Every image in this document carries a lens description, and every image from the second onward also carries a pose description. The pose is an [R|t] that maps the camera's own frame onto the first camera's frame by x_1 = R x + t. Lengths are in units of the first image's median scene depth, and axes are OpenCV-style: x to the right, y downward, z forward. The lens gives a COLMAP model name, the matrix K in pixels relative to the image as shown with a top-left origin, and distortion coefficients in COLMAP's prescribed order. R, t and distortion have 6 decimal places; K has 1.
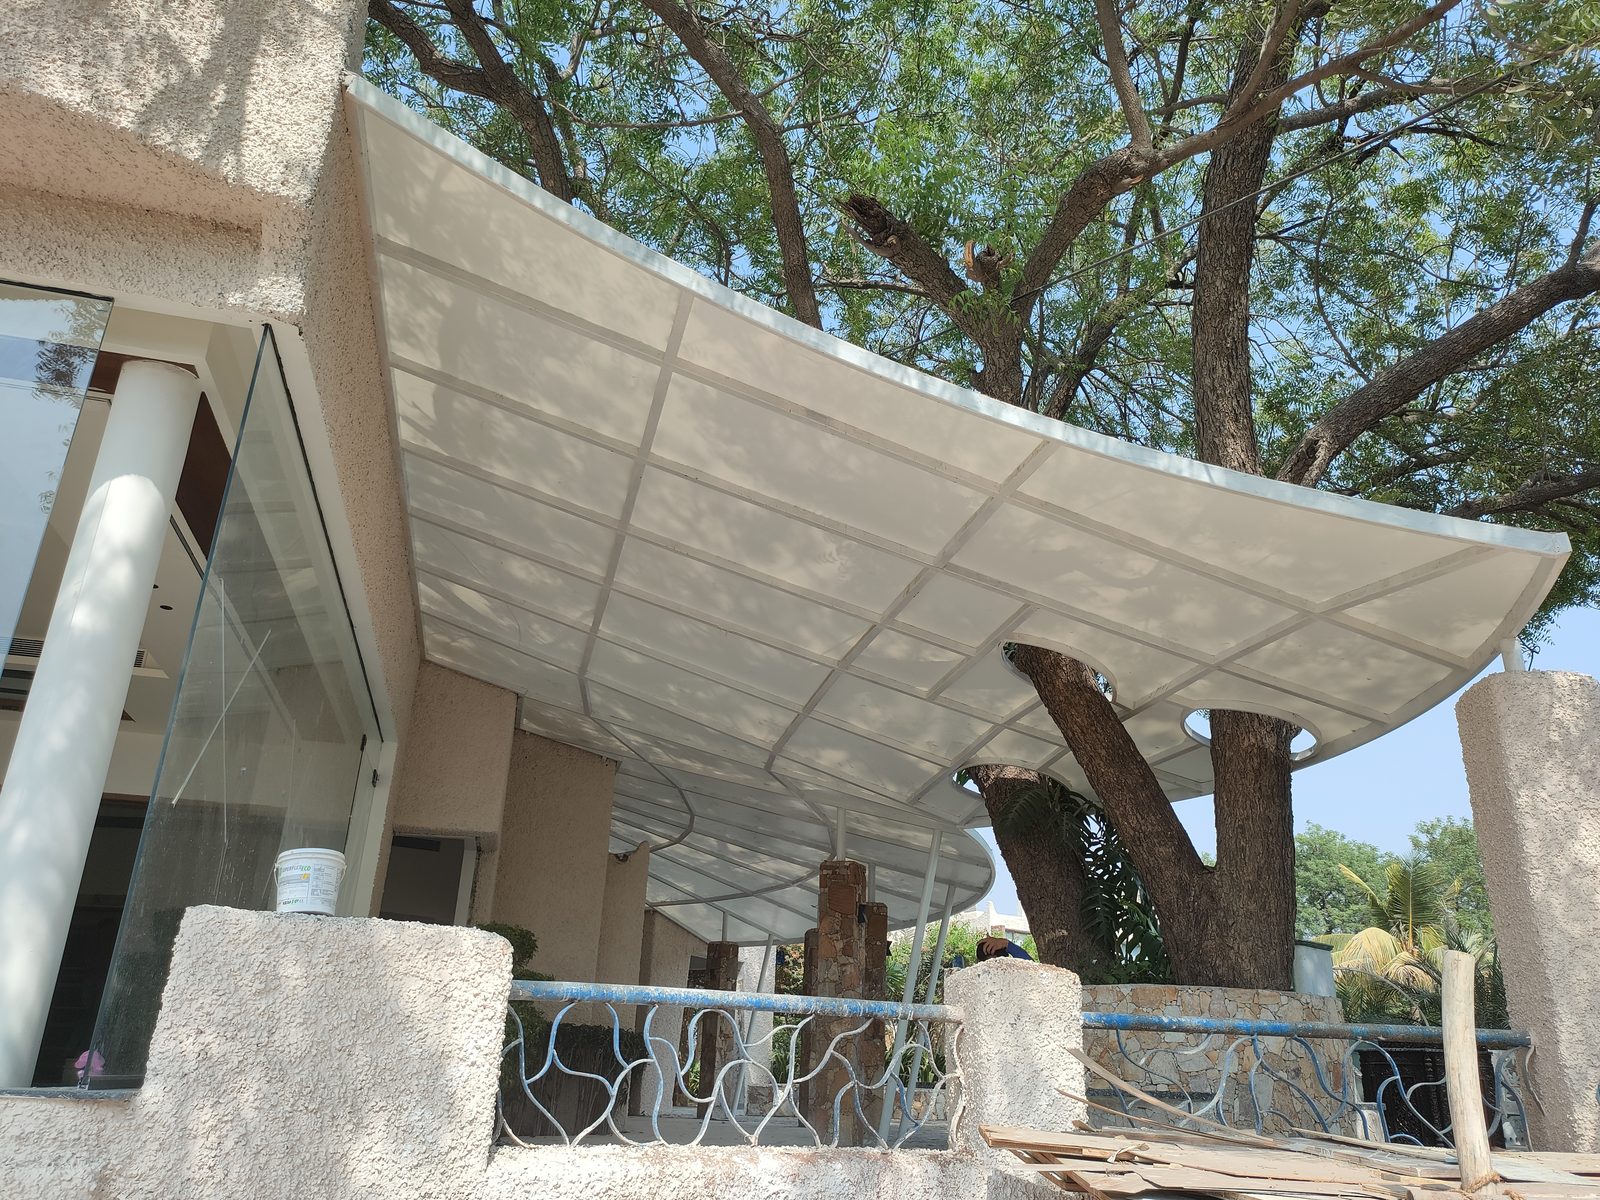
lens RADIAL K [[1098.3, 0, 800.0], [0, 1098.3, 600.0], [0, 0, 1]] dist [0.002469, 0.000294]
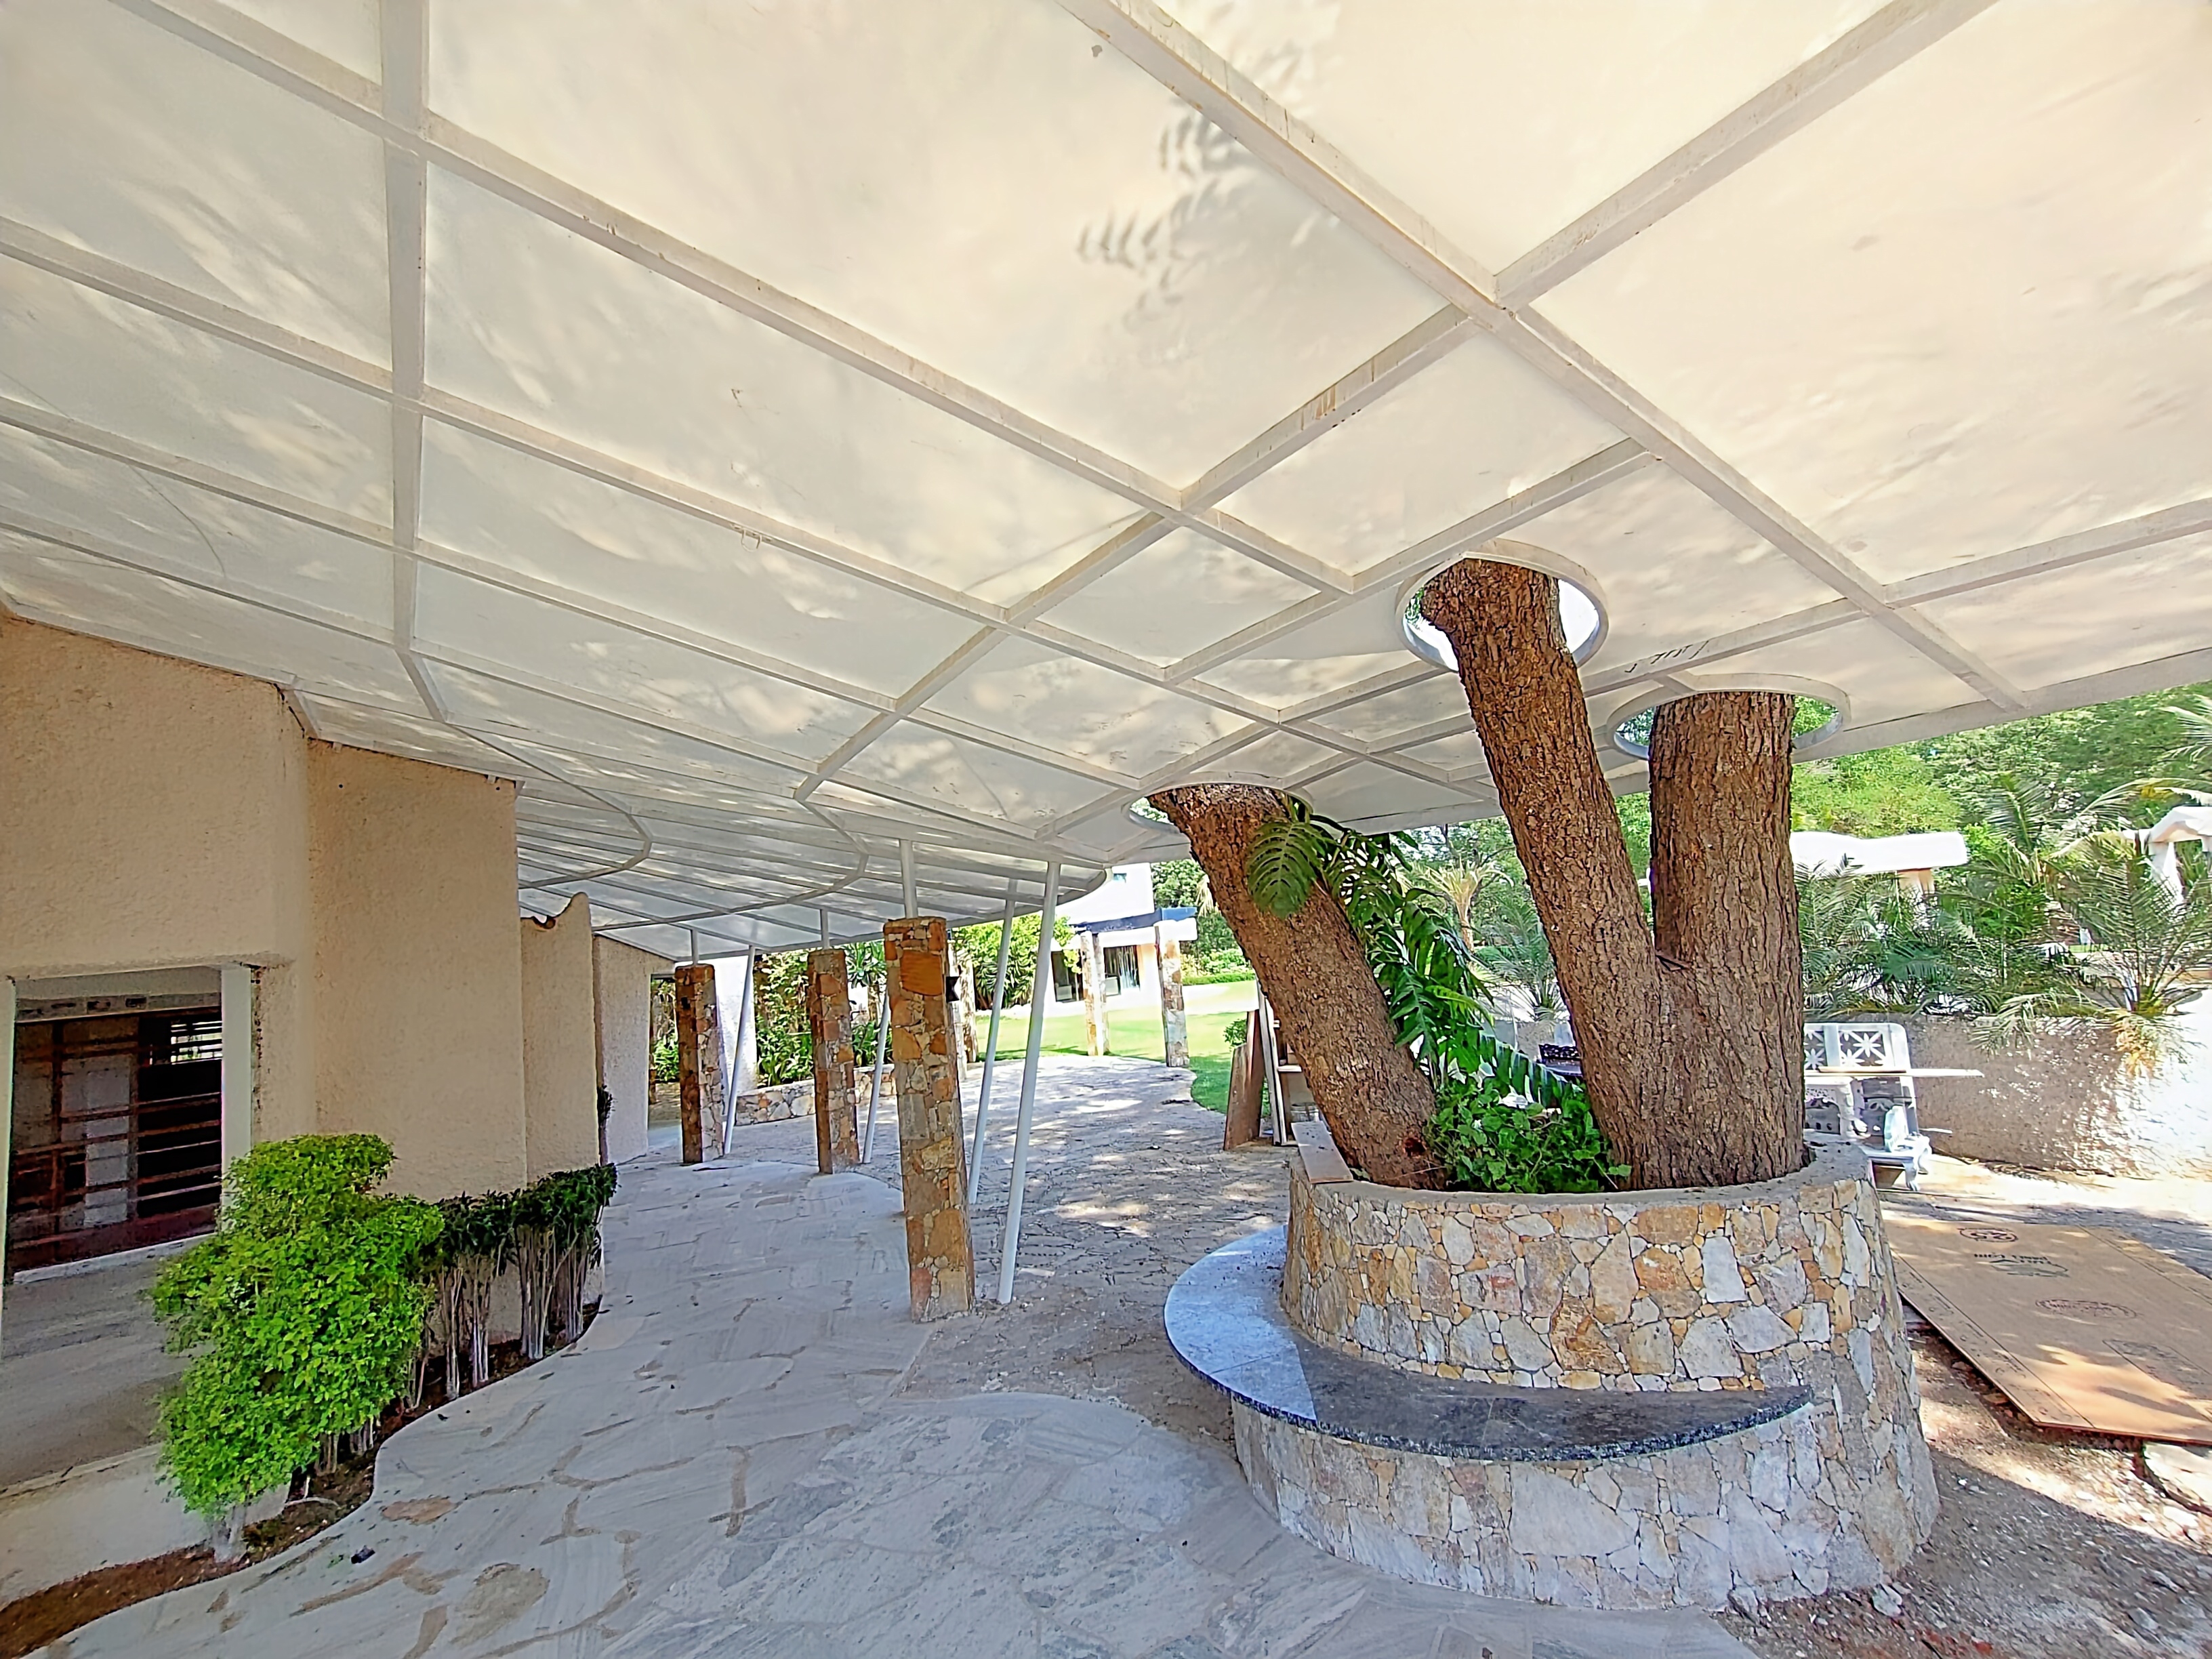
lens RADIAL K [[962.5, 0, 1106.0], [0, 962.5, 829.5], [0, 0, 1]] dist [-0.001550, -0.000133]
pose [[0.928193, -0.082502, 0.362837, -0.064577], [-0.014055, 0.966641, 0.255749, 0.030642], [-0.371833, -0.242484, 0.896070, 0.439771]]
